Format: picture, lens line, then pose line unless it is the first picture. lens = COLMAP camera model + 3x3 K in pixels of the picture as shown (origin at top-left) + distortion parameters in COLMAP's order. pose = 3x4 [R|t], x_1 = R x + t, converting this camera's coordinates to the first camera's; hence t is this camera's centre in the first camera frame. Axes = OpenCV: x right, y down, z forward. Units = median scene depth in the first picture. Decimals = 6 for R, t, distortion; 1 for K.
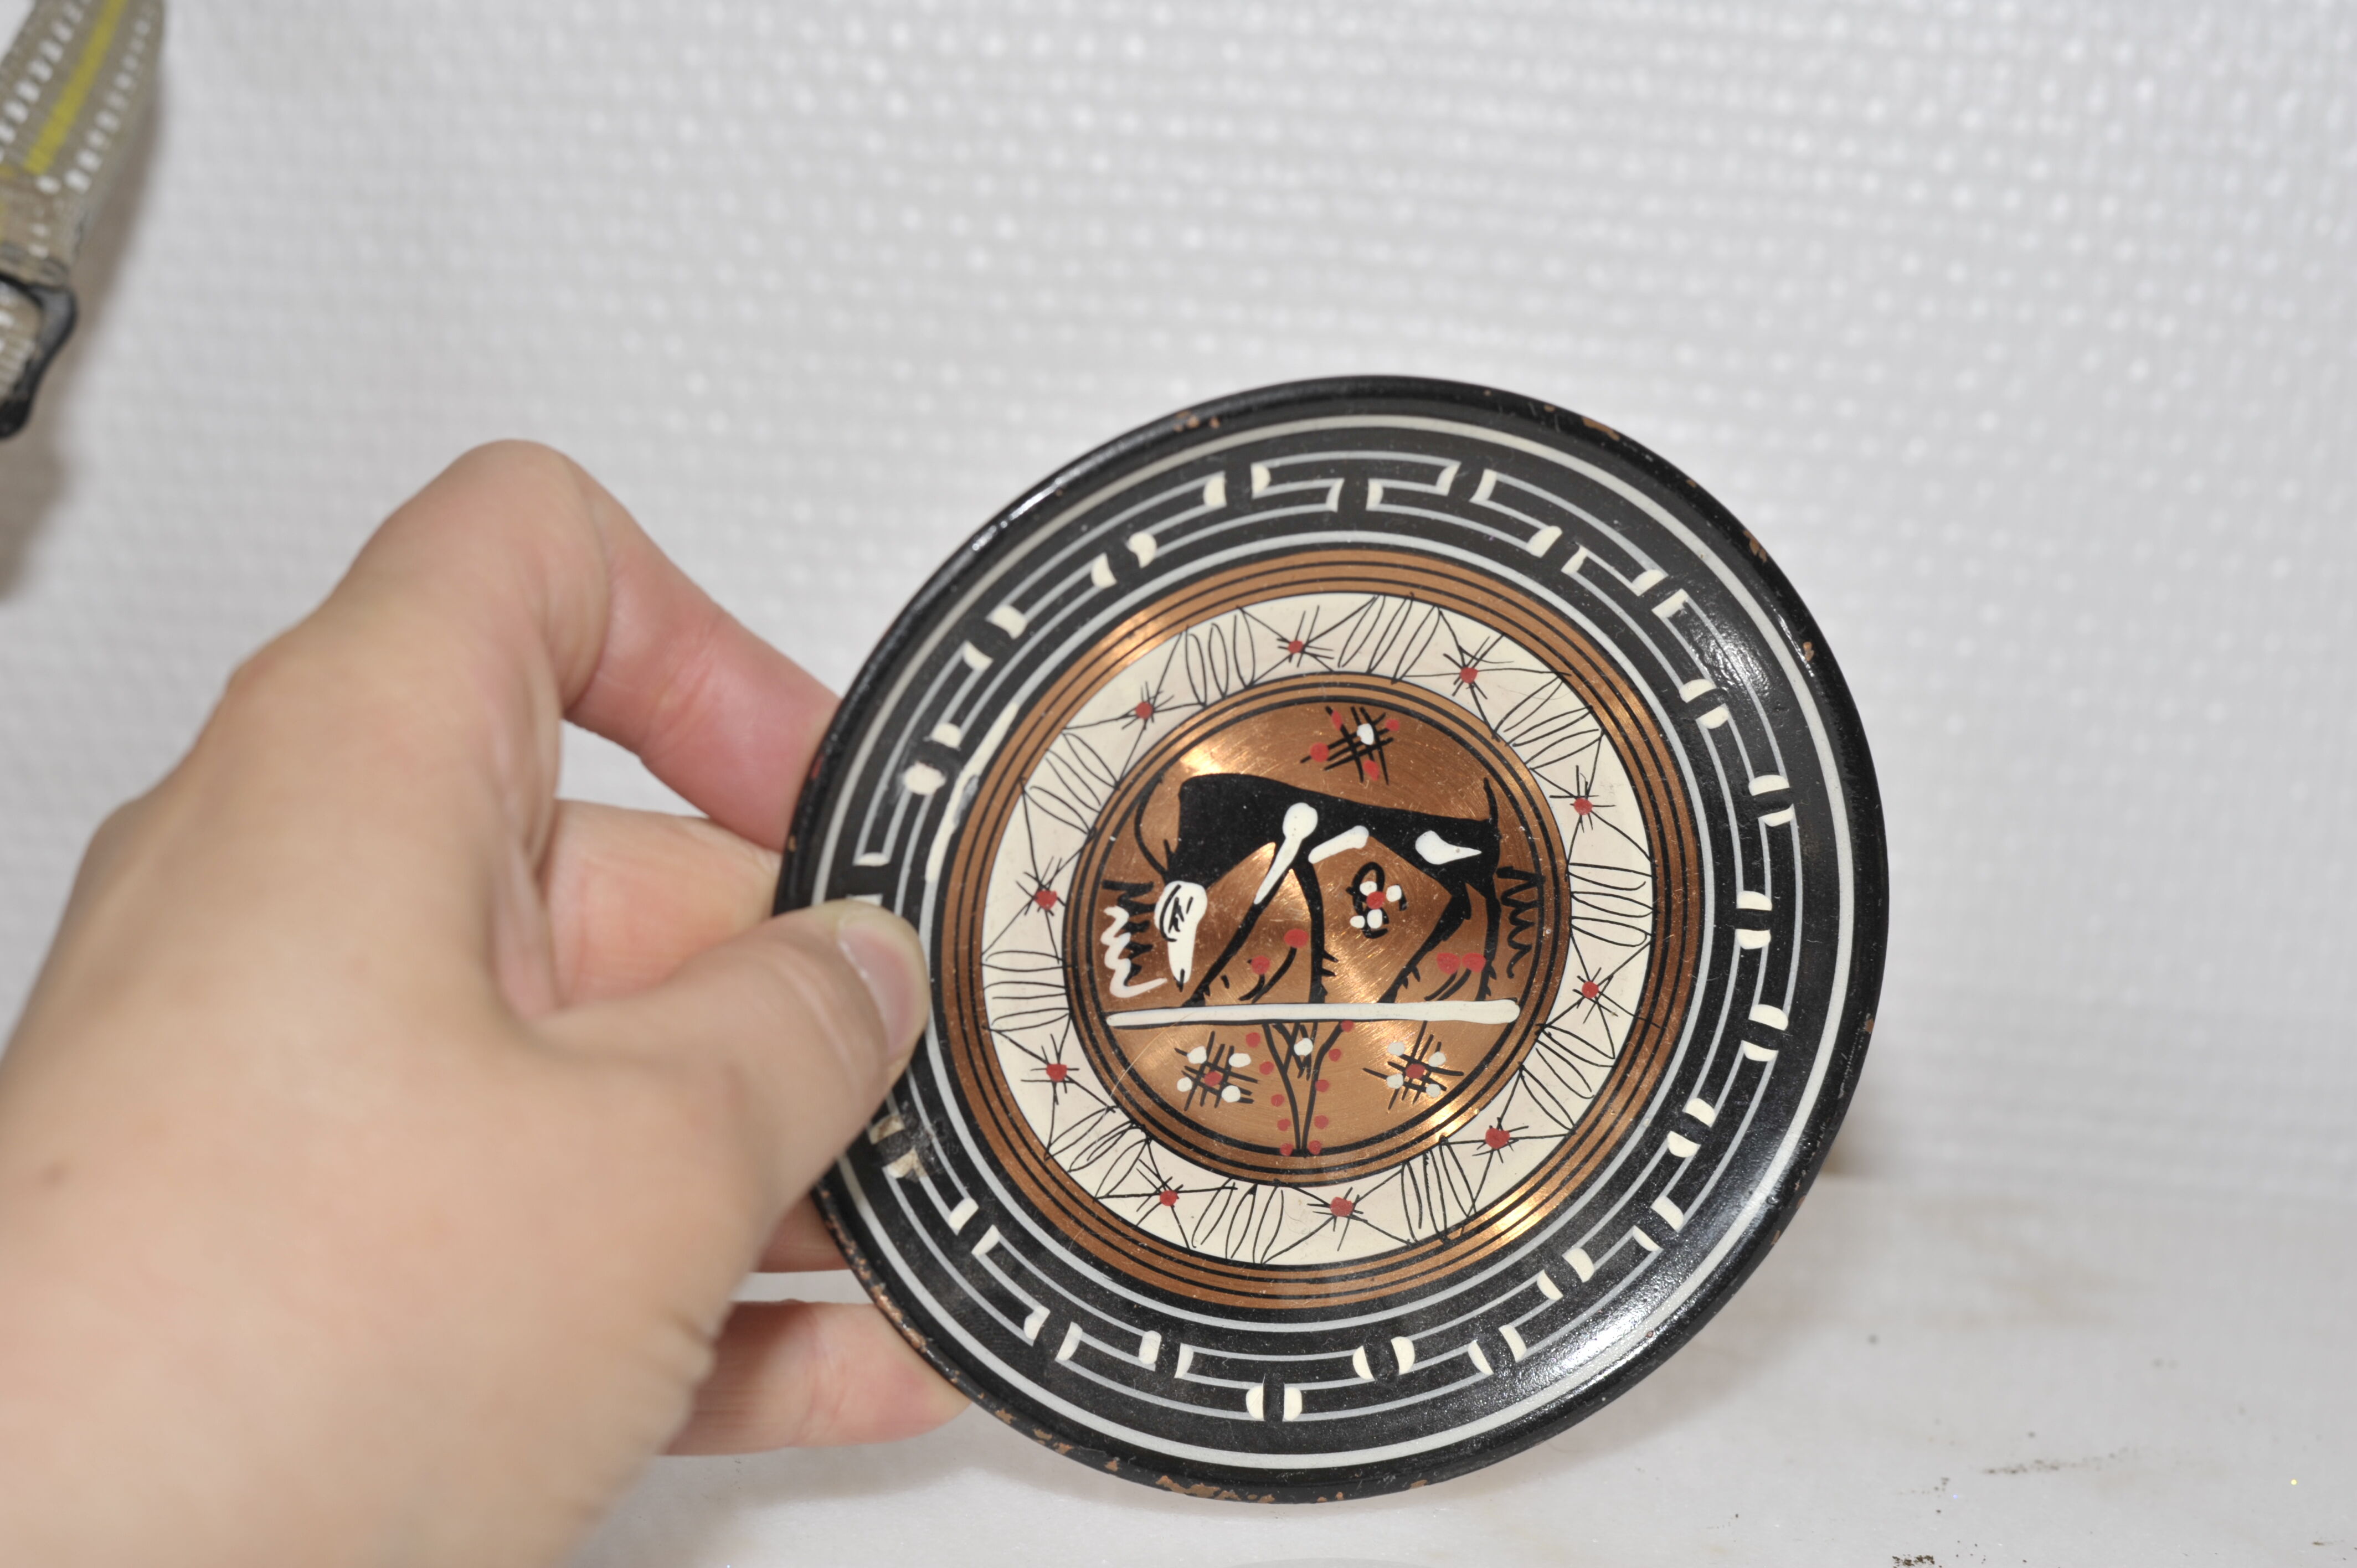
lens RADIAL K [[3570.6, 0, 1178.5], [0, 3570.6, 784.0], [0, 0, 1]] dist [-0.165560, 0.038121]
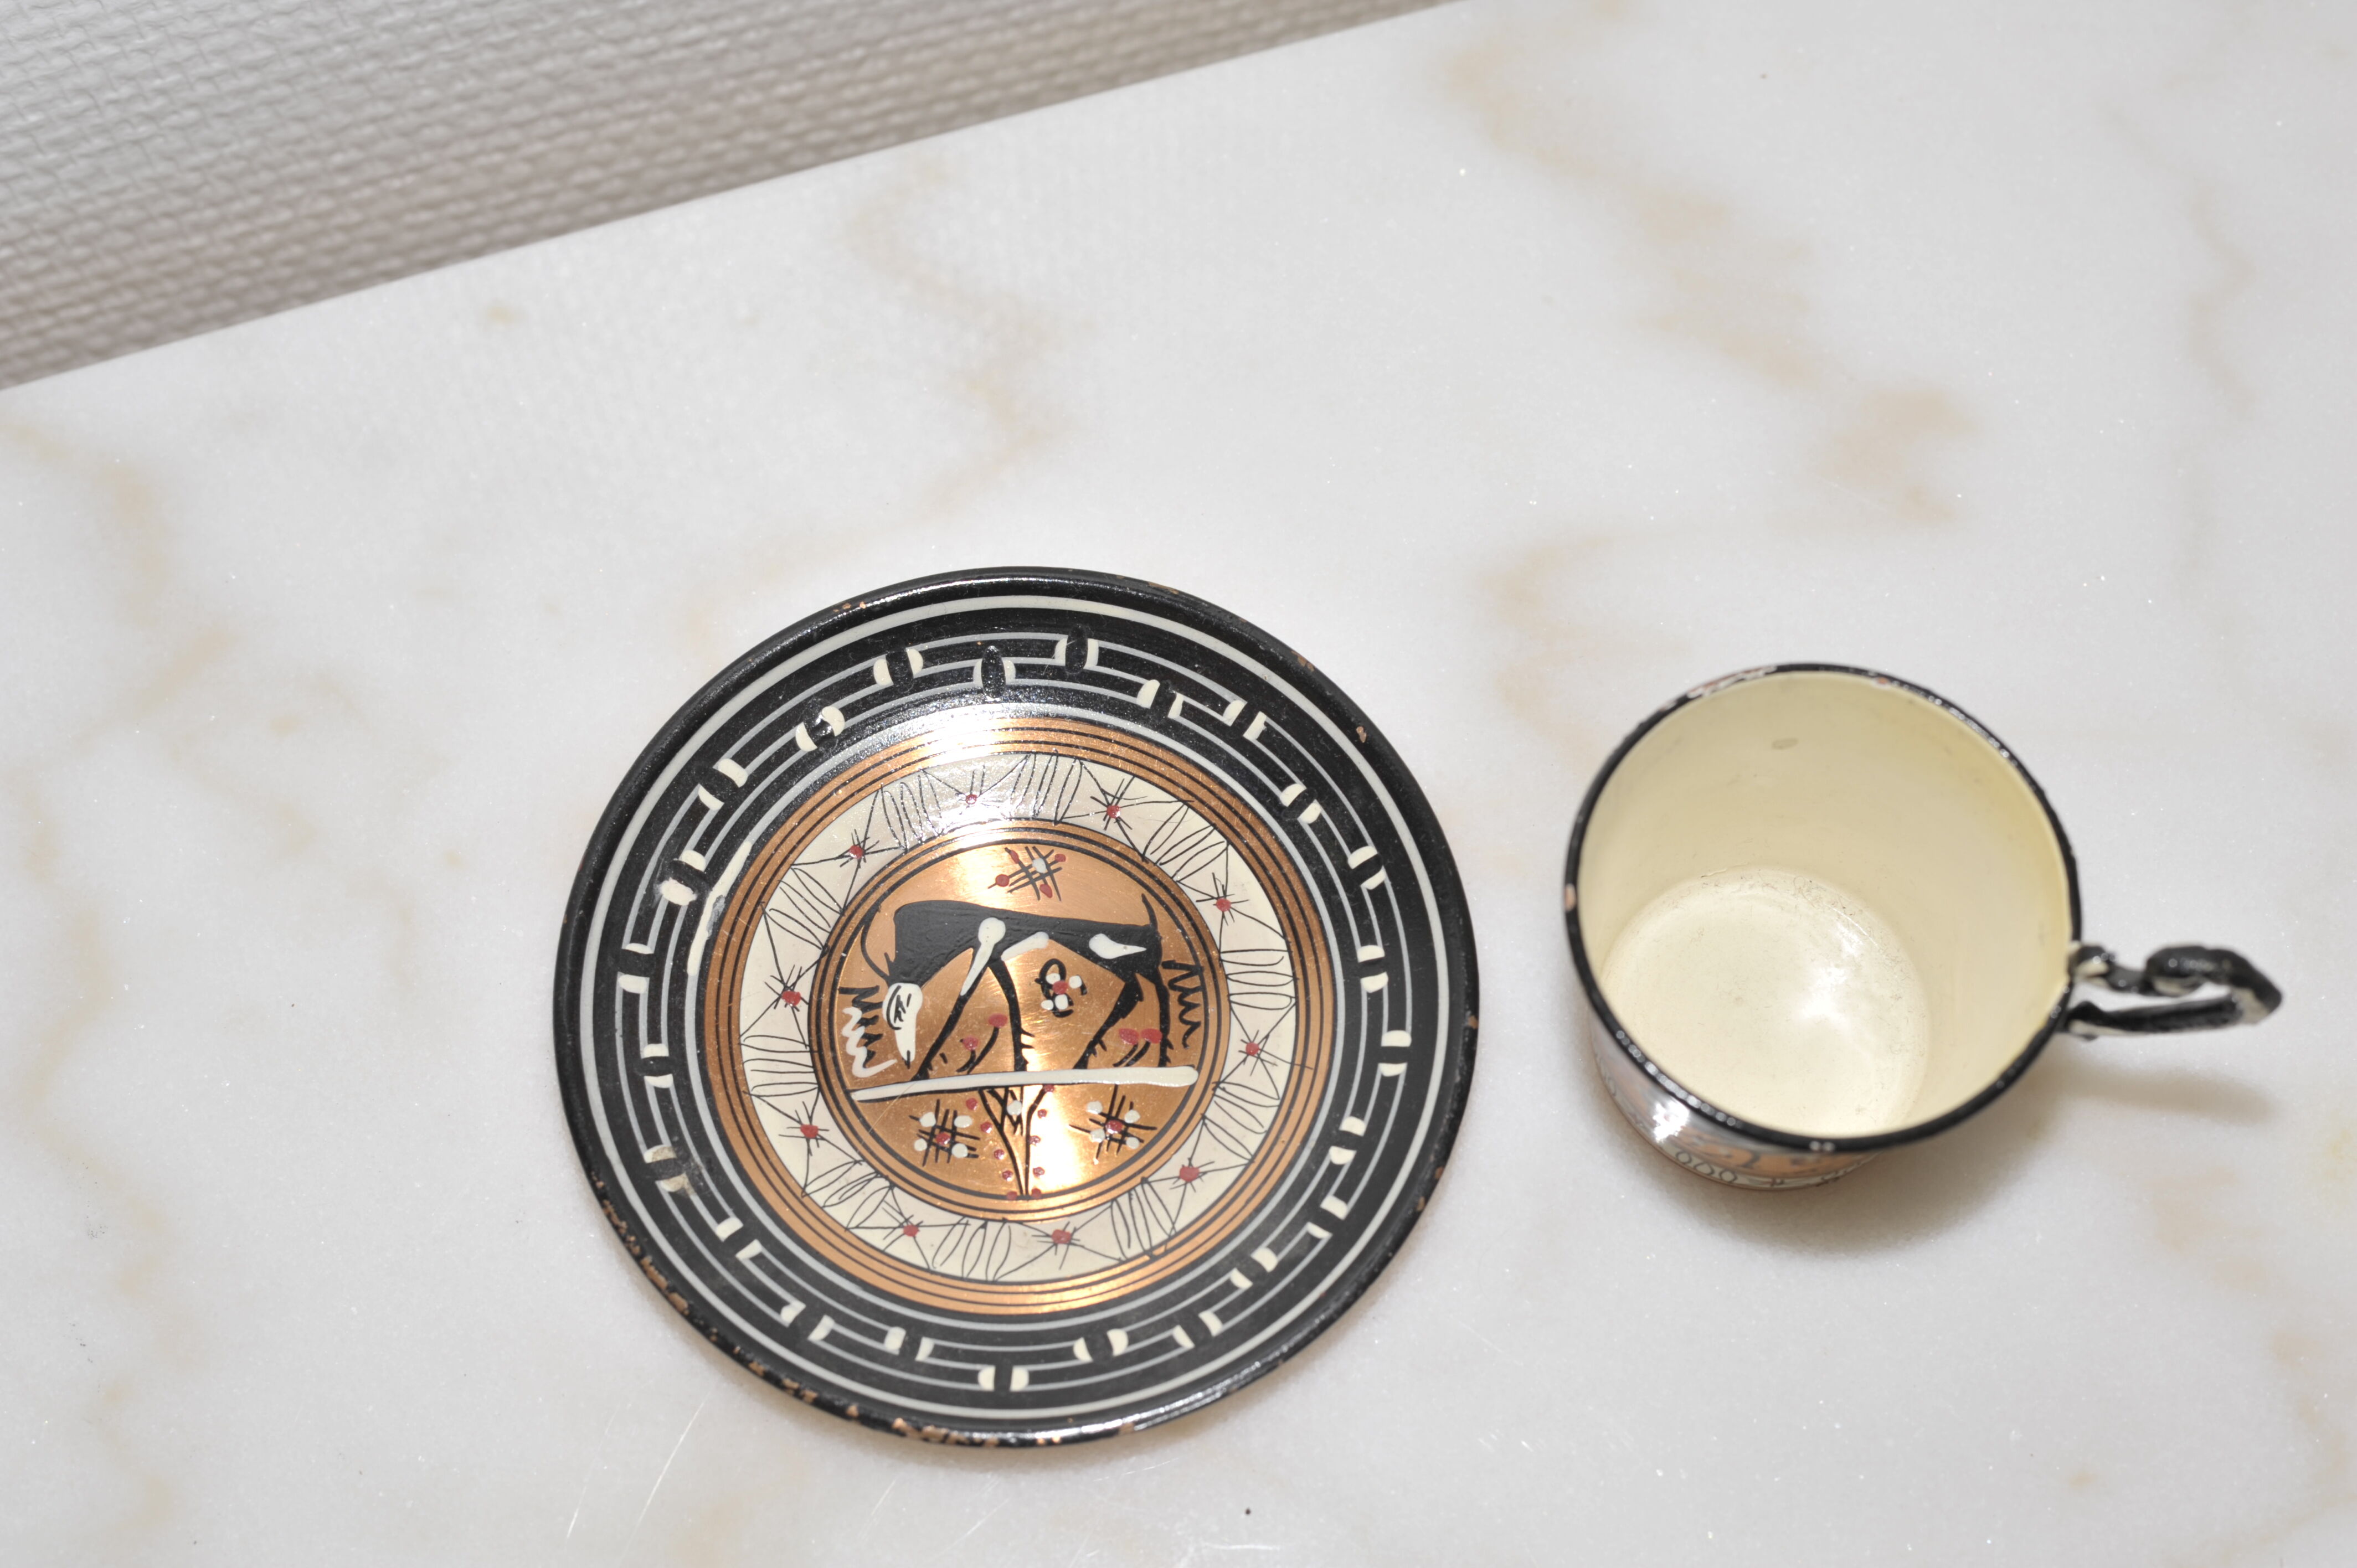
lens RADIAL K [[3570.6, 0, 1178.5], [0, 3570.6, 784.0], [0, 0, 1]] dist [-0.165560, 0.038121]
pose [[0.966055, -0.188117, -0.177056, 0.331731], [0.063402, 0.837062, -0.543422, 0.658644], [0.250434, 0.513750, 0.820575, -0.057834]]
